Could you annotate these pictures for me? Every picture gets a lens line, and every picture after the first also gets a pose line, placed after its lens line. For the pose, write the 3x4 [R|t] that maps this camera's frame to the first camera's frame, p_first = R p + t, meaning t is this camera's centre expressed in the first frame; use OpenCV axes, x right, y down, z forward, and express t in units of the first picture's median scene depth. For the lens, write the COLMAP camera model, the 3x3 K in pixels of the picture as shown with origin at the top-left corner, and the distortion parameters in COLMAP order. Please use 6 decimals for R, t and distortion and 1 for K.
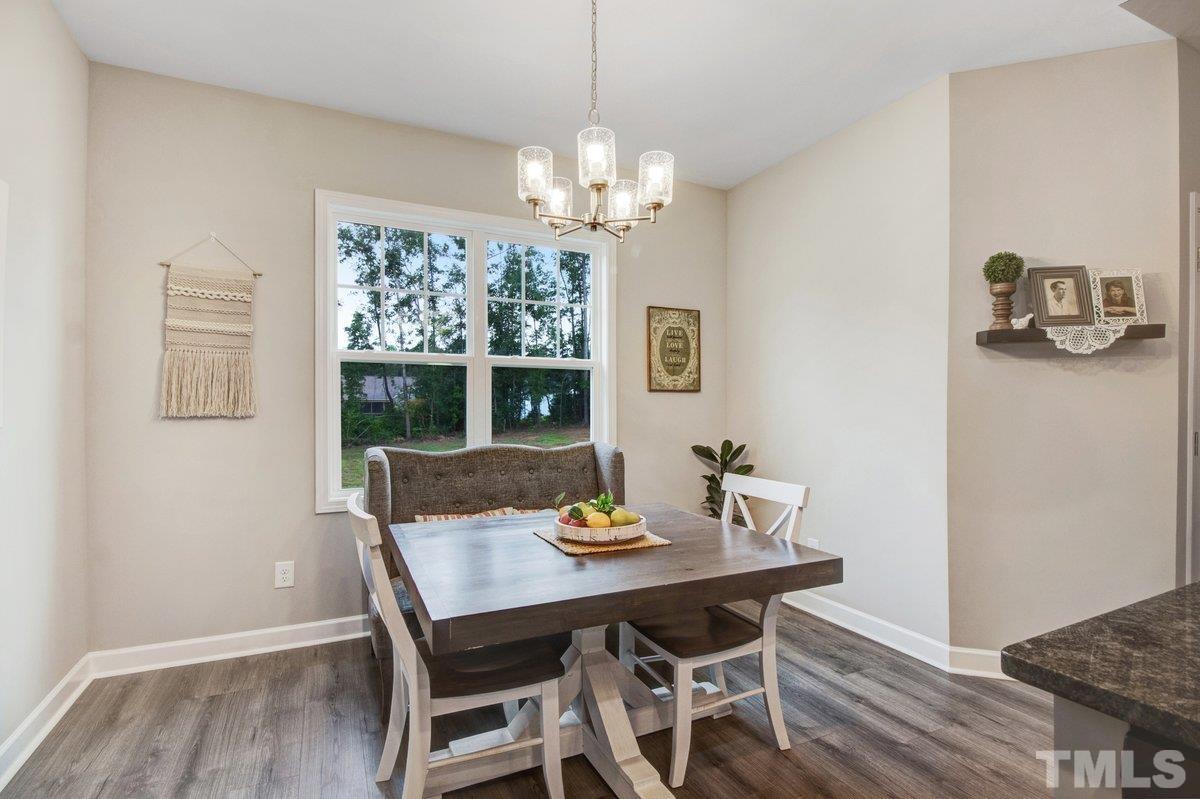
lens RADIAL K [[572.7, 0, 600.0], [0, 572.7, 399.5], [0, 0, 1]] dist [-0.002374, -0.000585]
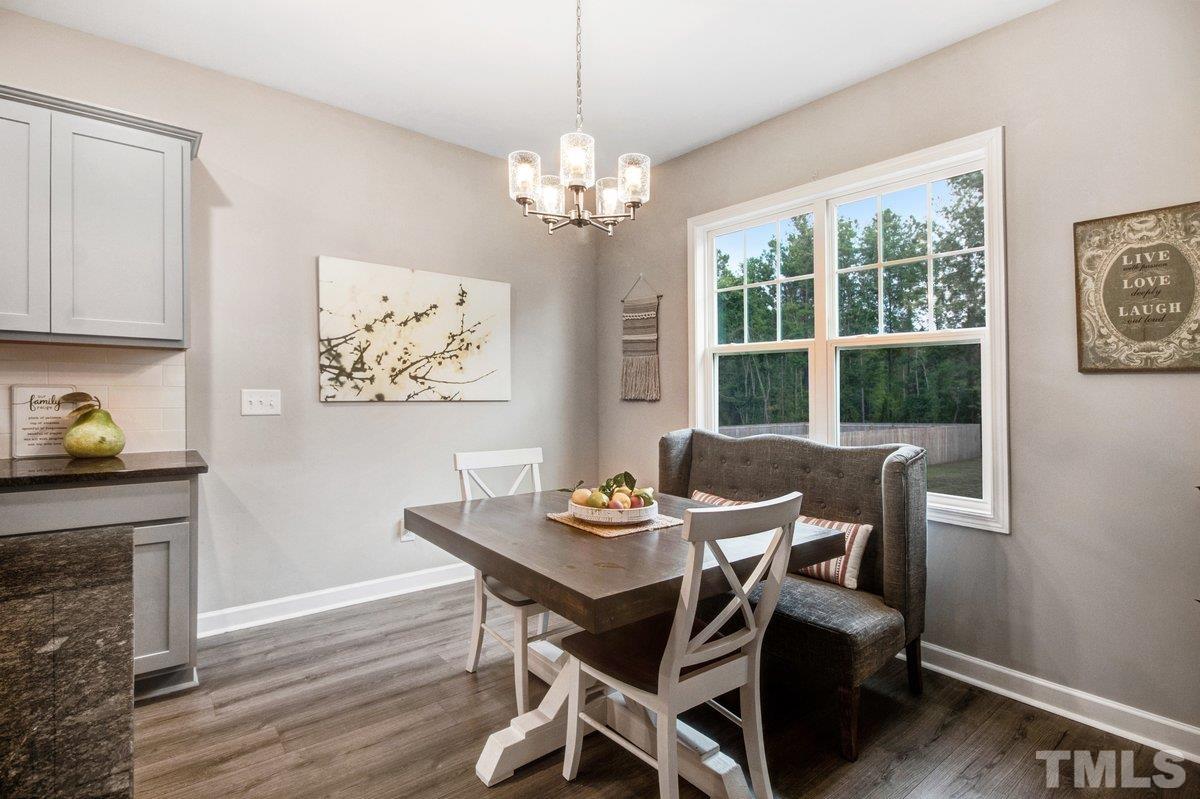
lens RADIAL K [[581.4, 0, 577.5], [0, 581.4, 397.3], [0, 0, 1]] dist [0.001711, 0.000150]
pose [[0.210400, 0.016525, -0.977476, 0.547496], [0.004393, 0.999831, 0.017848, -0.002000], [0.977606, -0.008050, 0.210292, 0.389556]]
